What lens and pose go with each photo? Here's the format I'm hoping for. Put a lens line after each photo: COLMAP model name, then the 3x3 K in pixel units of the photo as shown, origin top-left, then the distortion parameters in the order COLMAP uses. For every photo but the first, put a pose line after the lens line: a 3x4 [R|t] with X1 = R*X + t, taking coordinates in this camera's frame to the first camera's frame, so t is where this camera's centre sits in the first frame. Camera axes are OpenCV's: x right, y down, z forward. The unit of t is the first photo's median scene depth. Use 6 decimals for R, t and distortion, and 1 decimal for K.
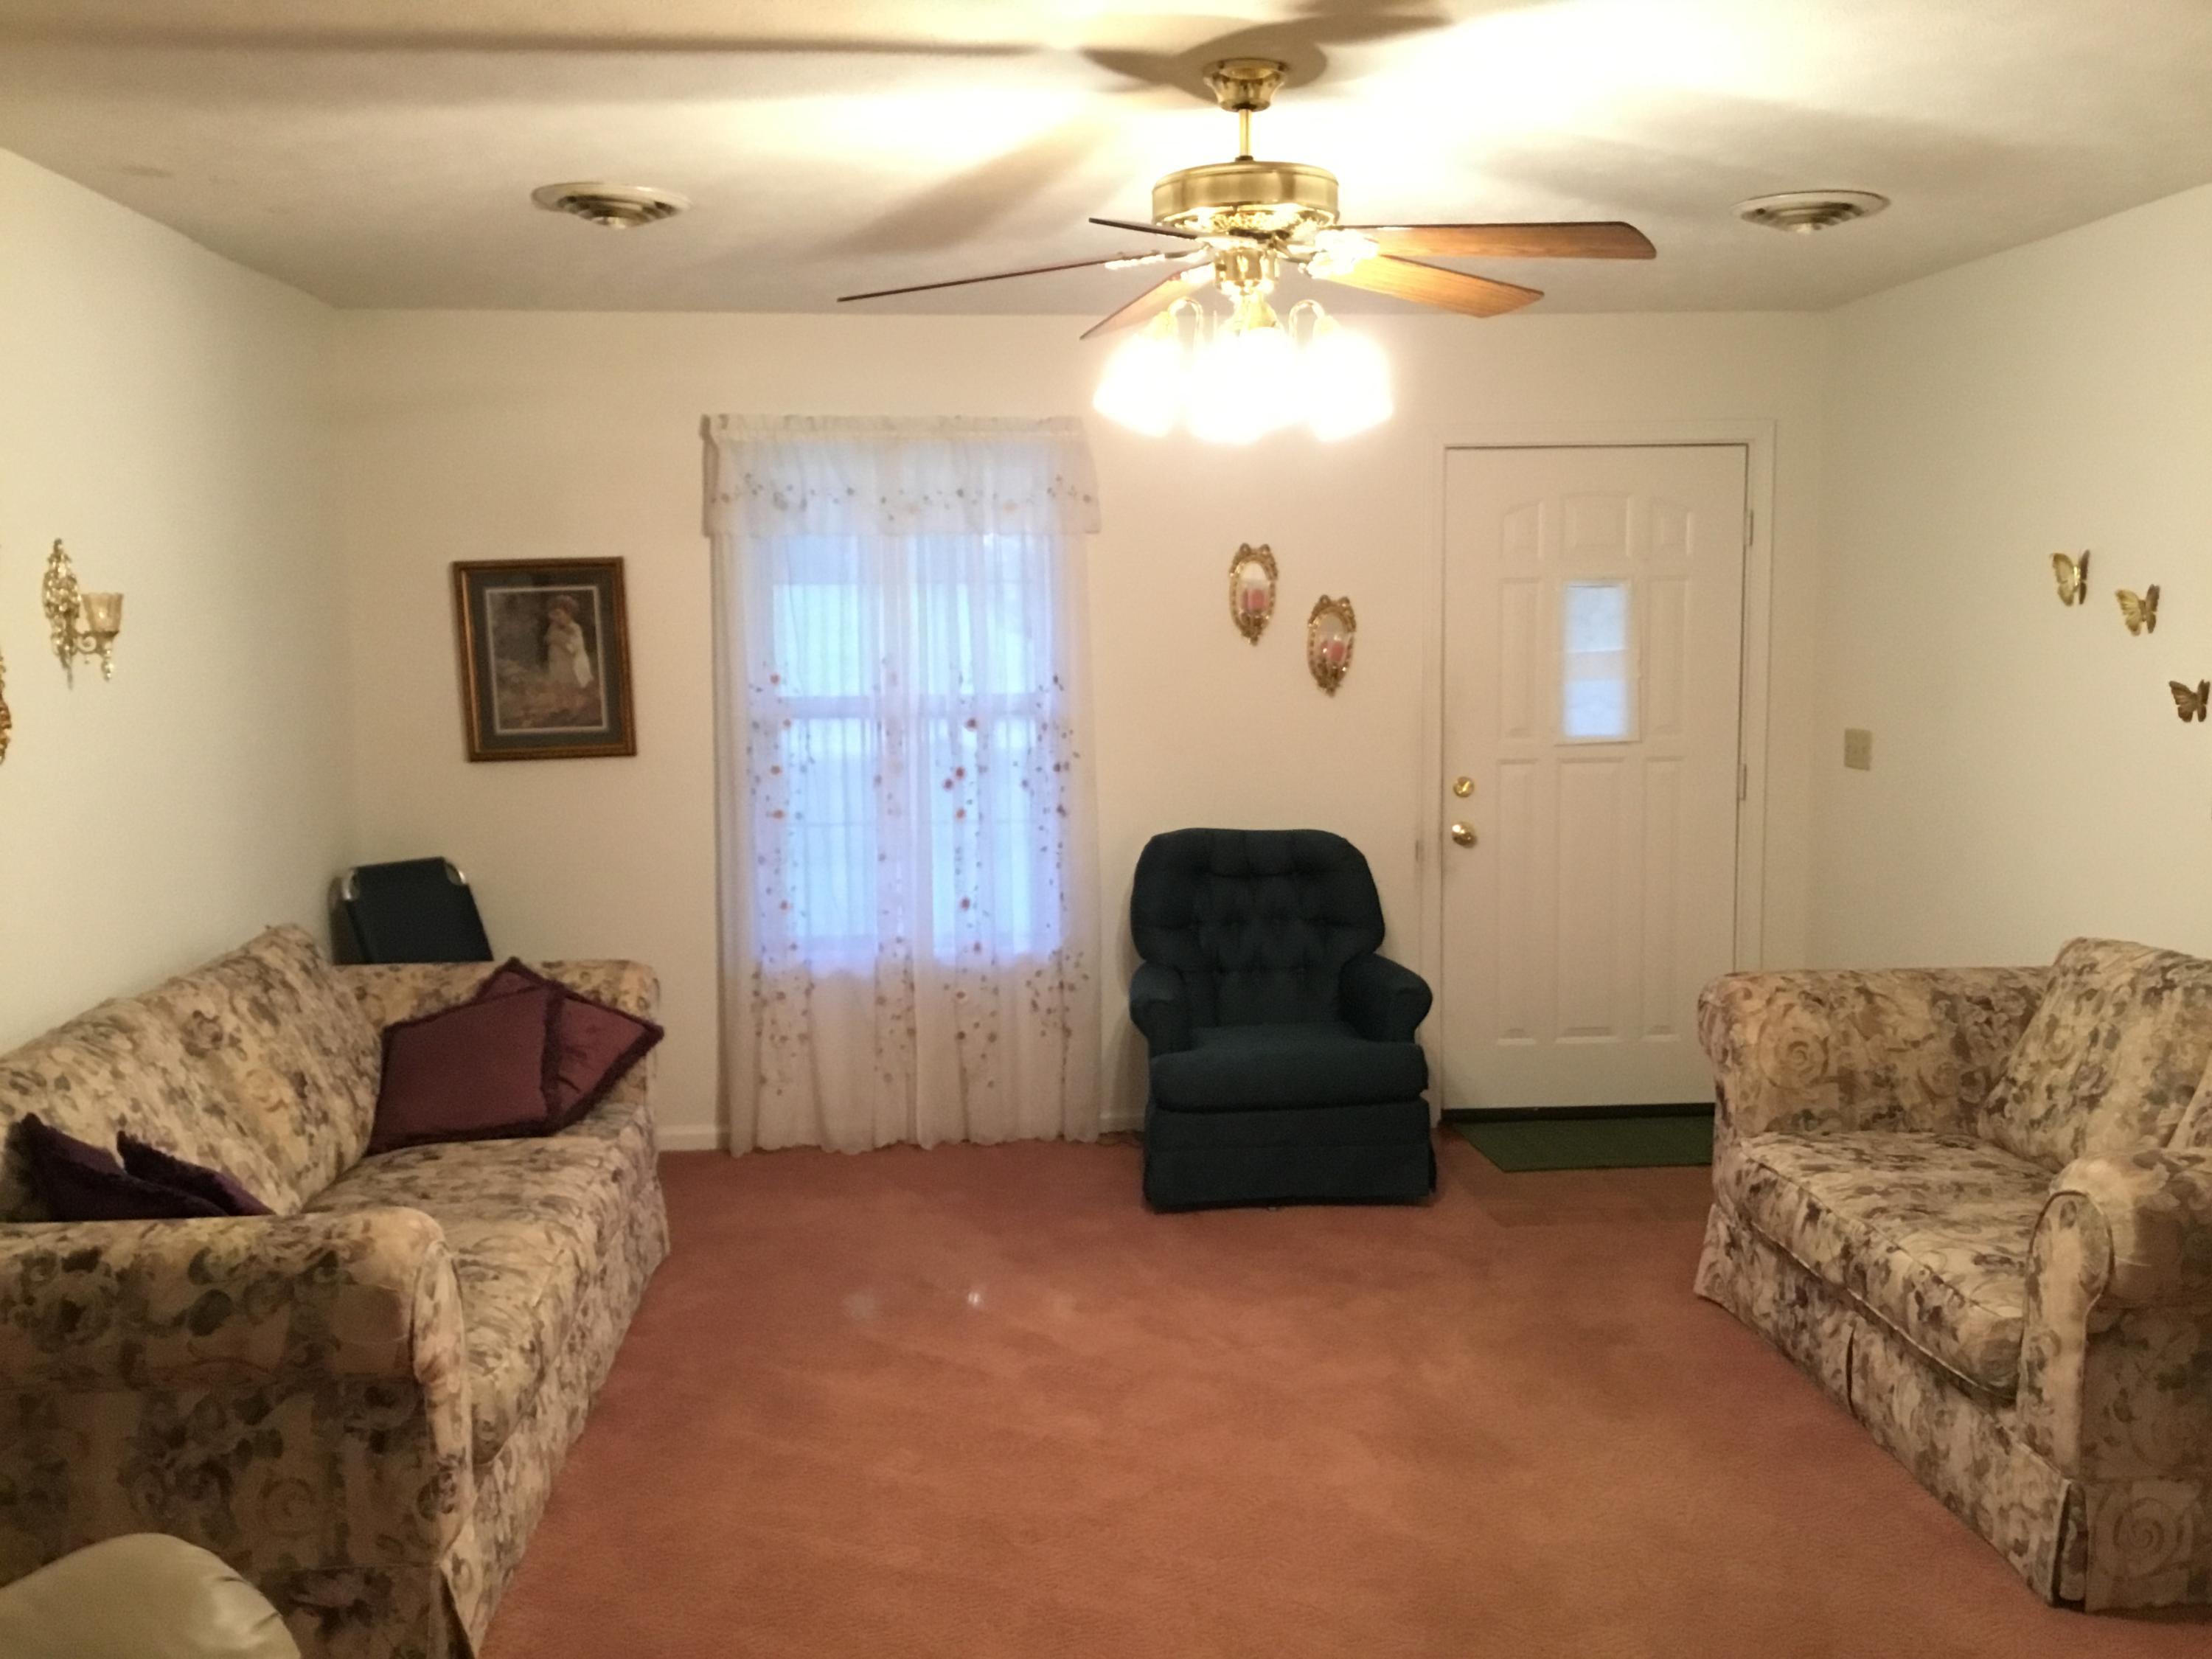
lens RADIAL K [[2013.7, 0, 1098.6], [0, 2013.7, 850.8], [0, 0, 1]] dist [0.034524, 0.000000]
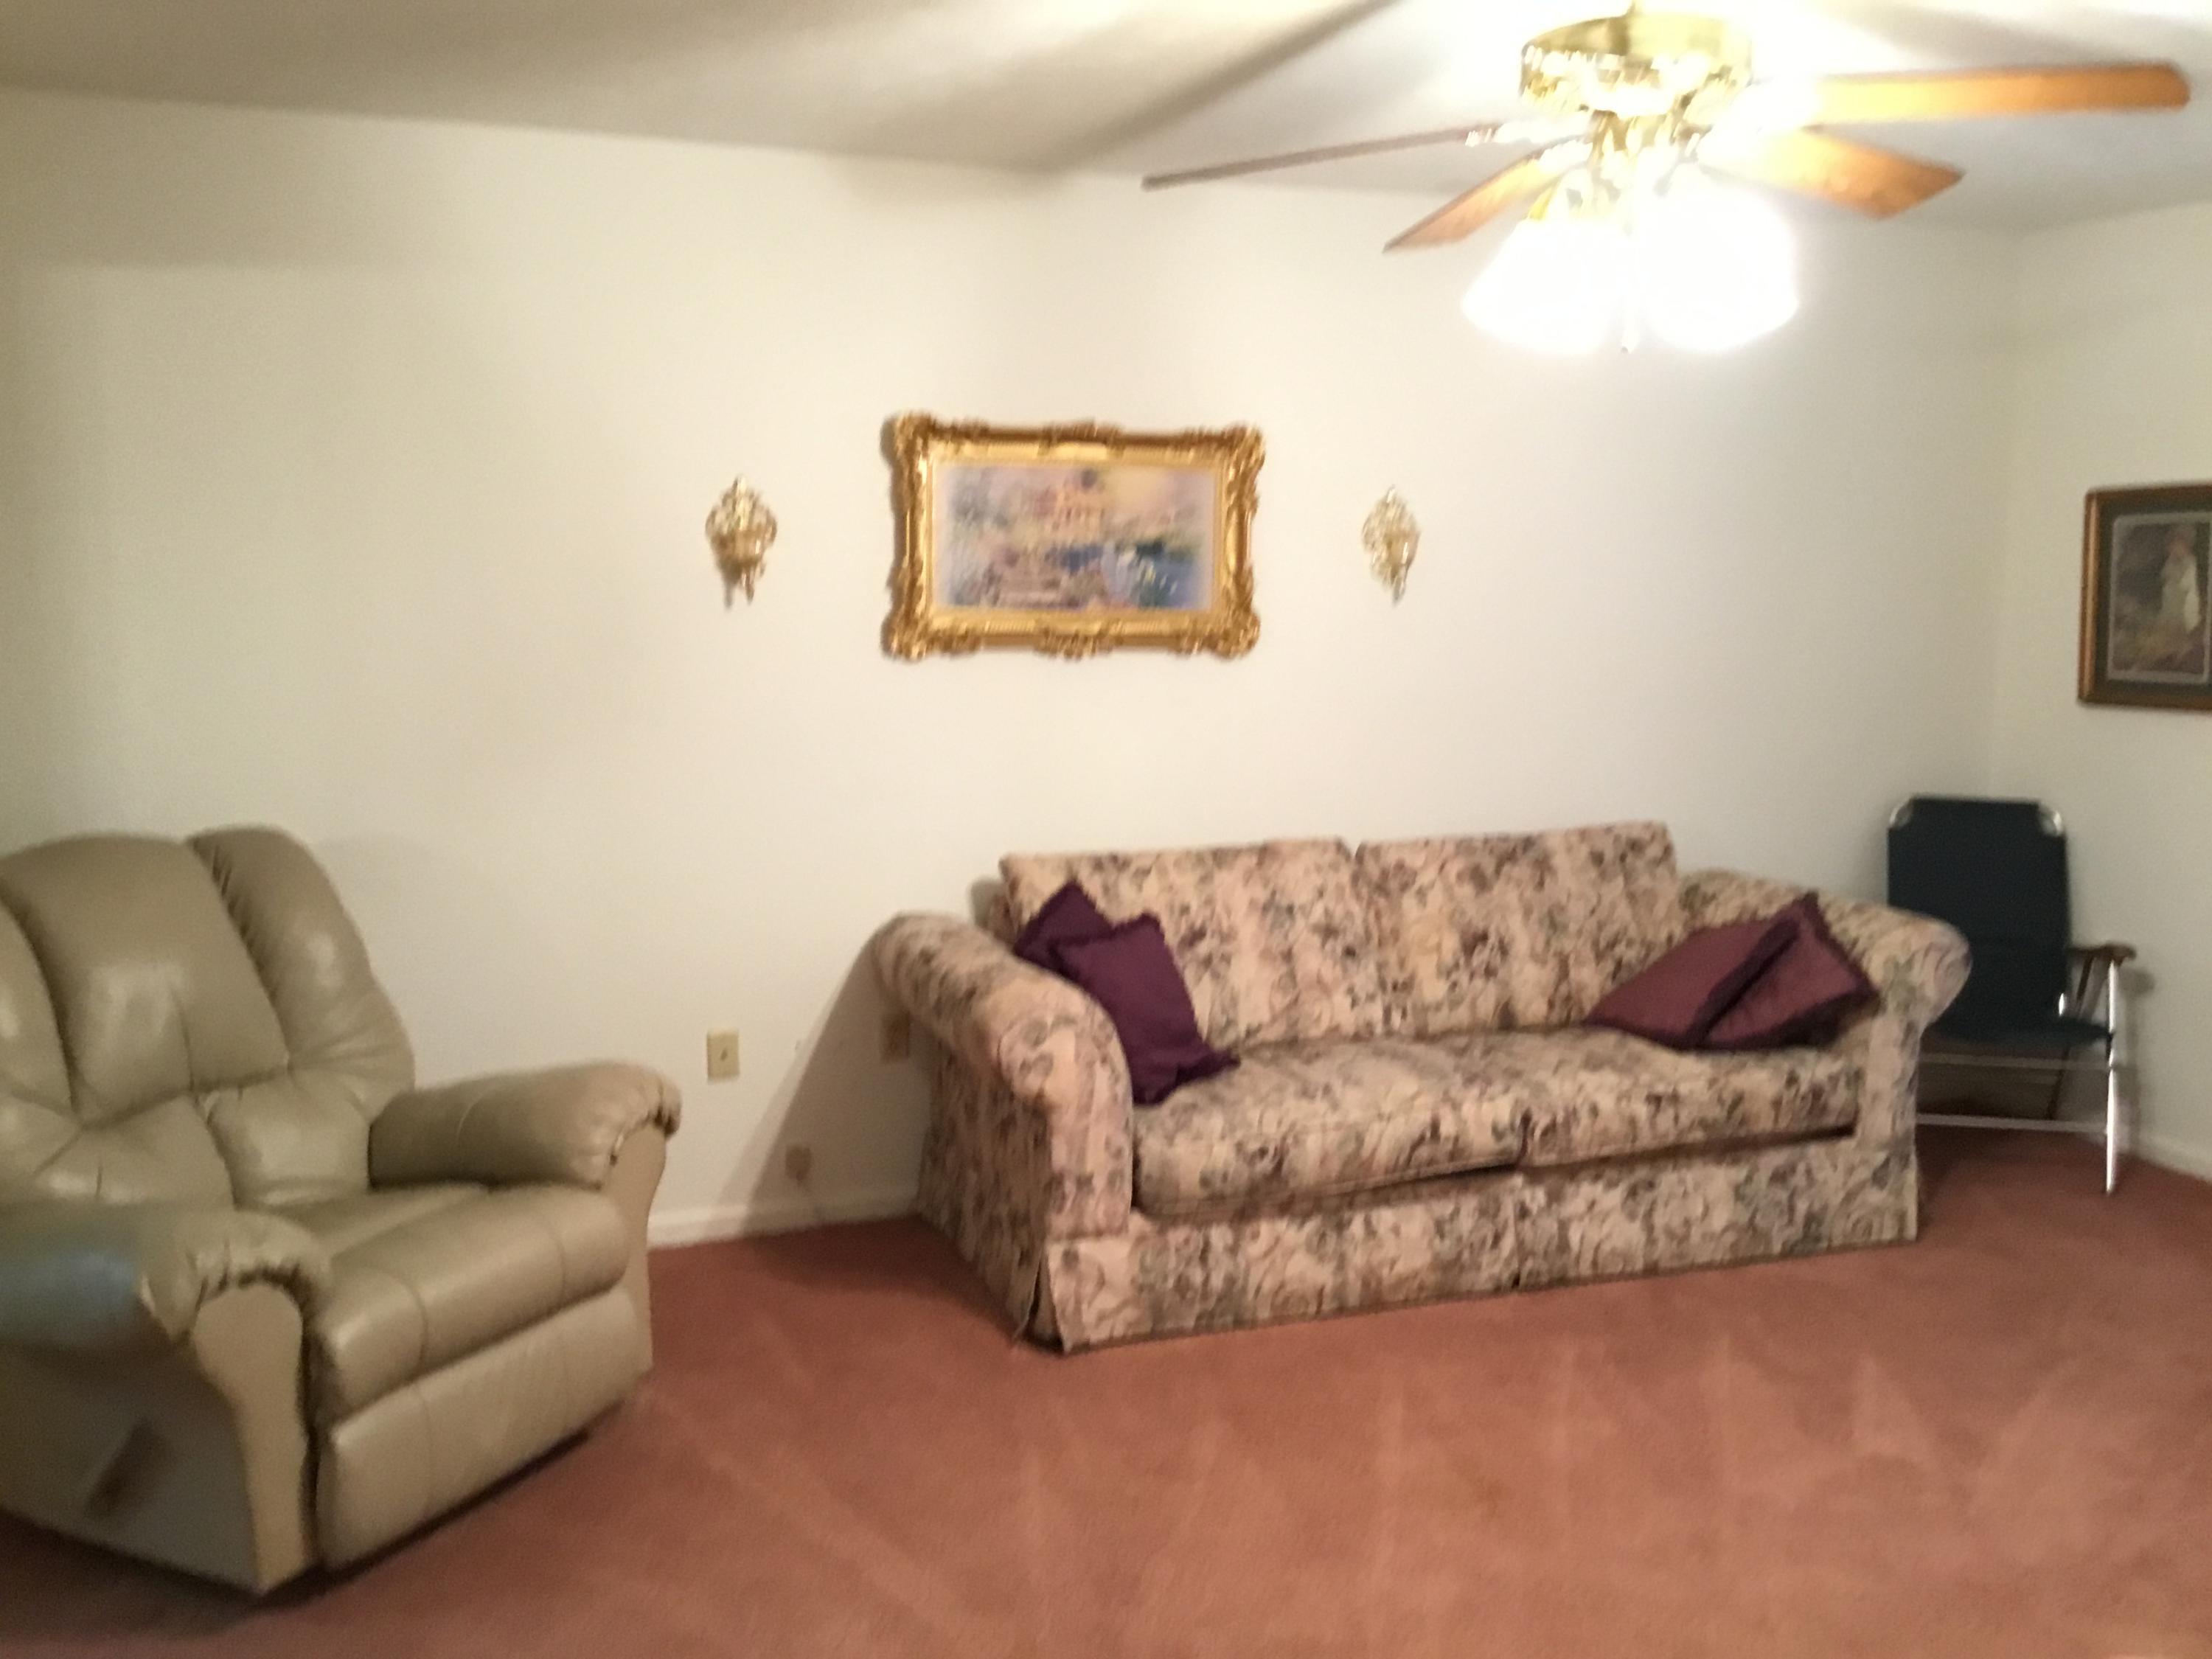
lens RADIAL K [[2013.7, 0, 1106.7], [0, 2013.7, 821.6], [0, 0, 1]] dist [0.034524, 0.000000]
pose [[0.274586, 0.141966, -0.951025, 0.619810], [-0.117767, 0.986560, 0.113268, -0.058977], [0.954324, 0.080898, 0.287614, 0.411534]]
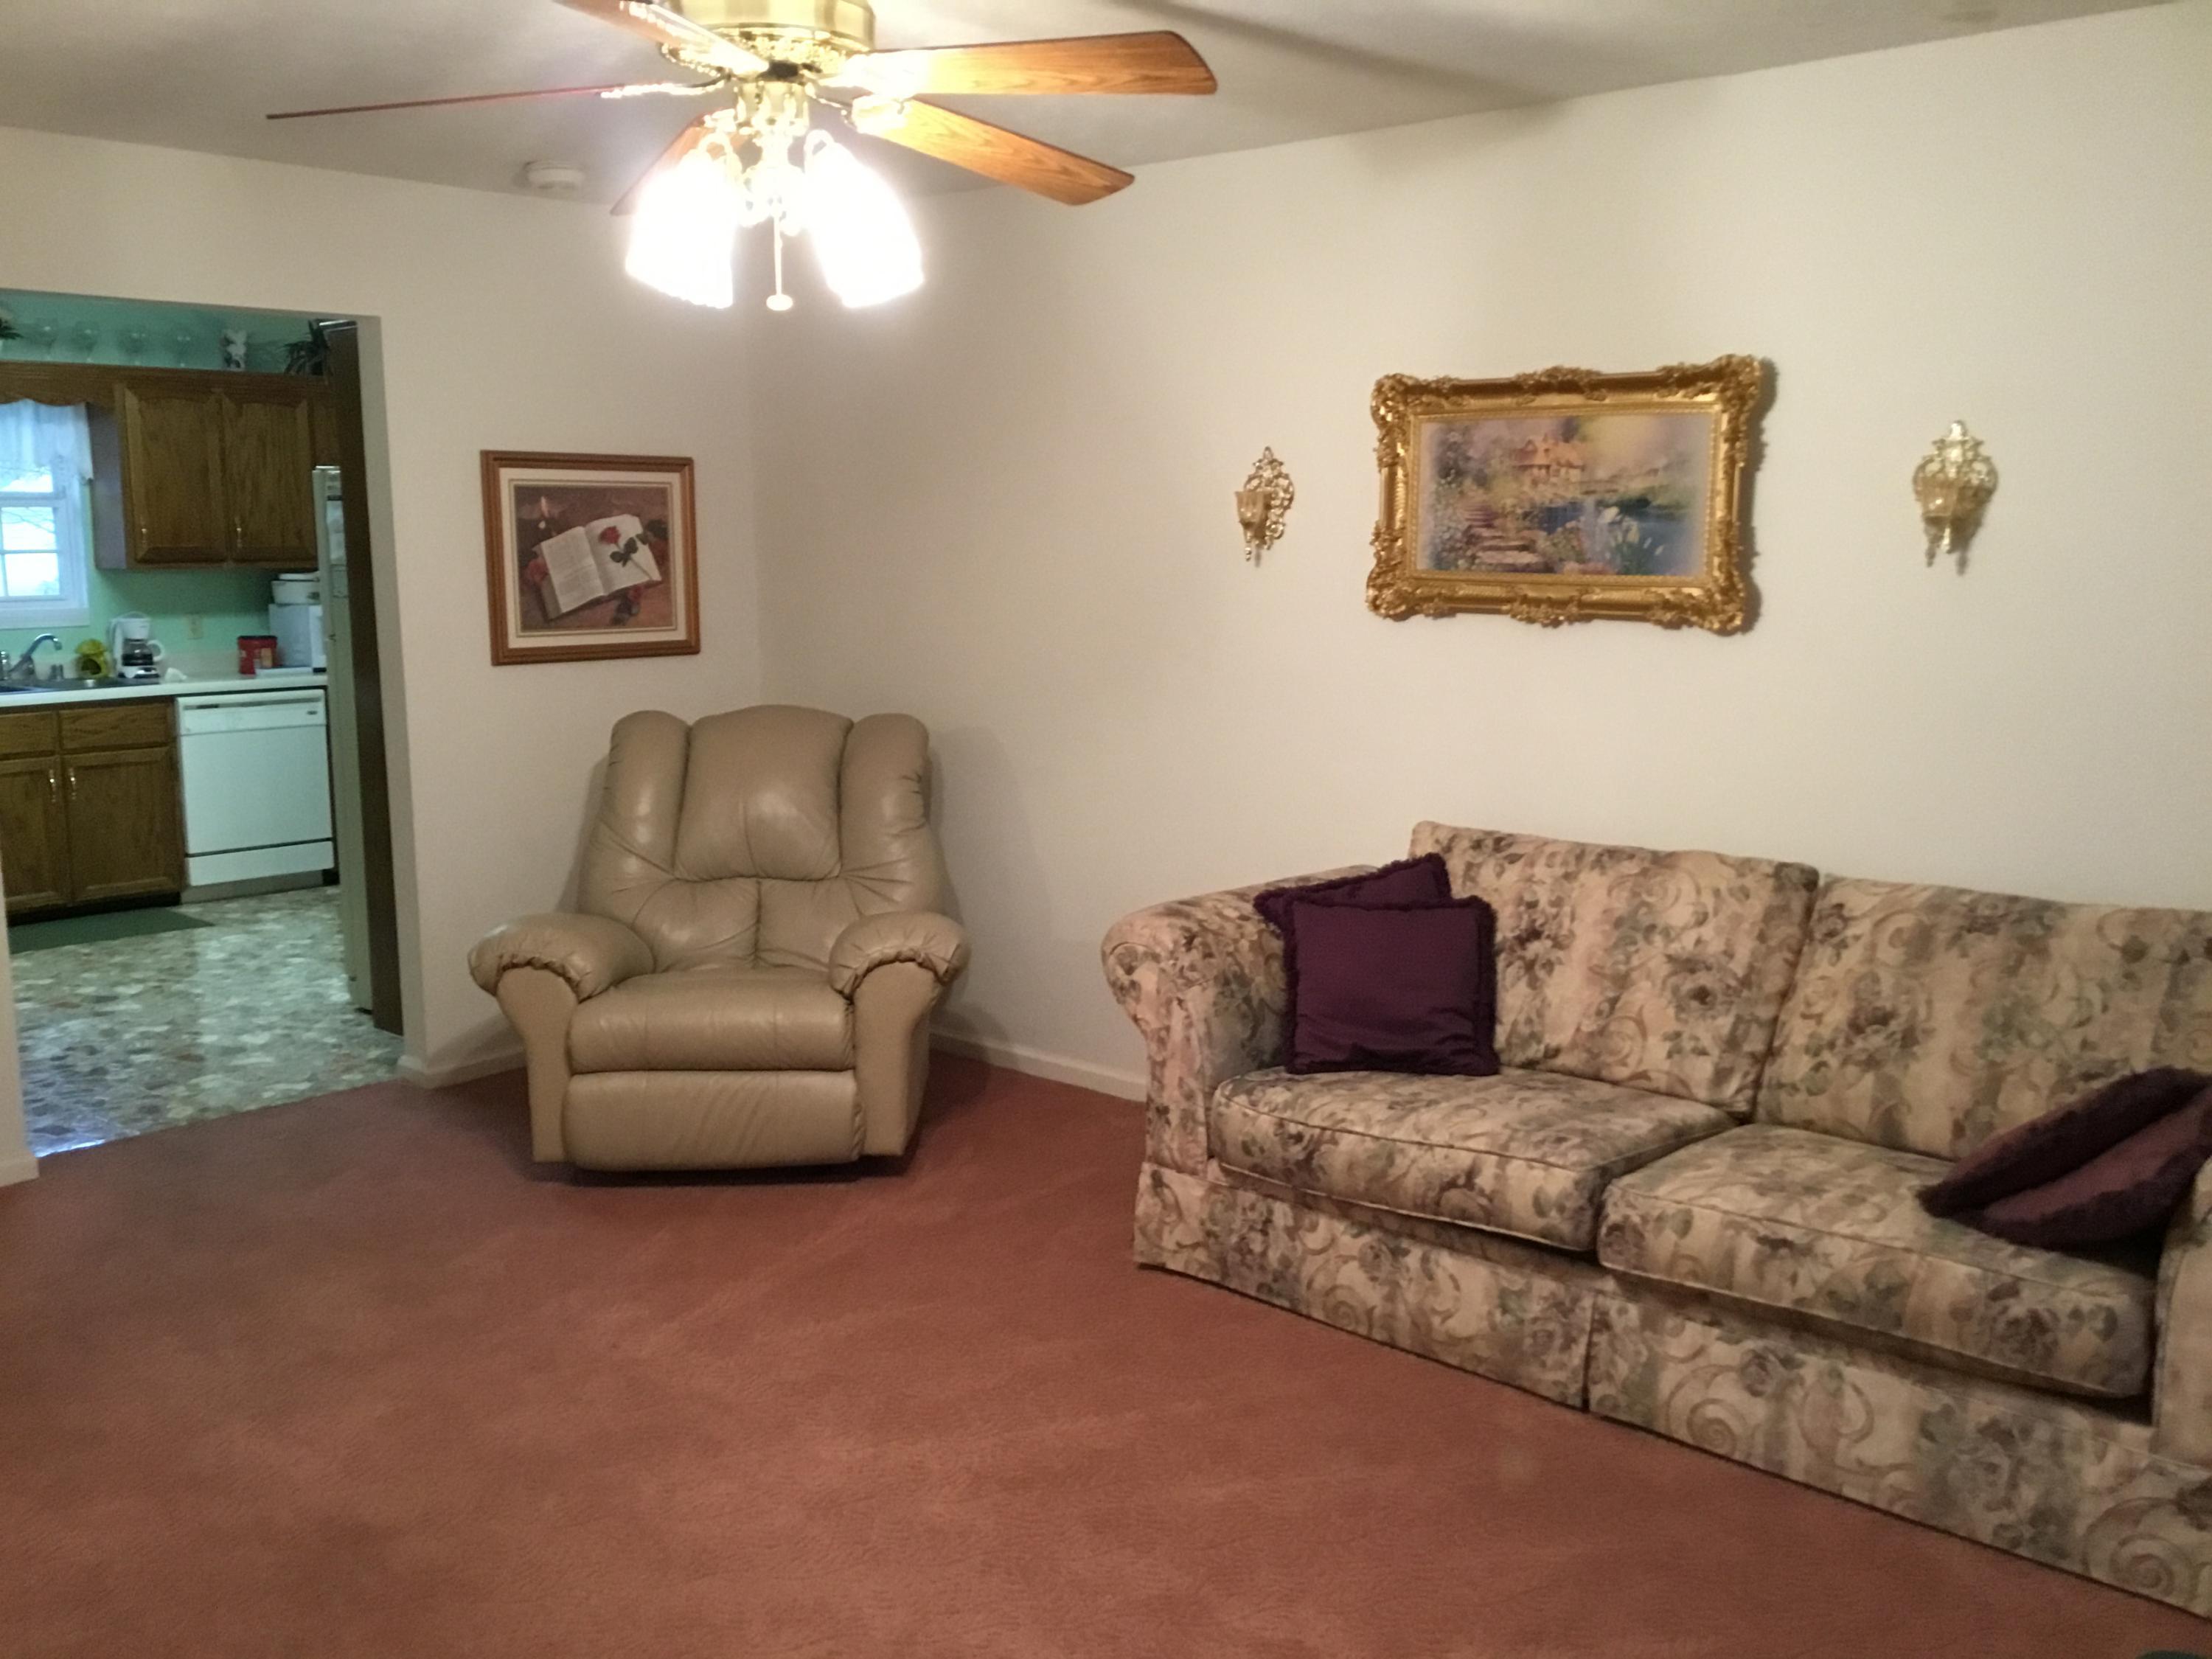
lens RADIAL K [[2013.7, 0, 1106.7], [0, 2013.7, 853.7], [0, 0, 1]] dist [0.034524, 0.000000]
pose [[-0.729270, 0.121376, -0.673374, 0.424985], [-0.069999, 0.965742, 0.249885, -0.147704], [0.680636, 0.229369, -0.695791, 1.279653]]
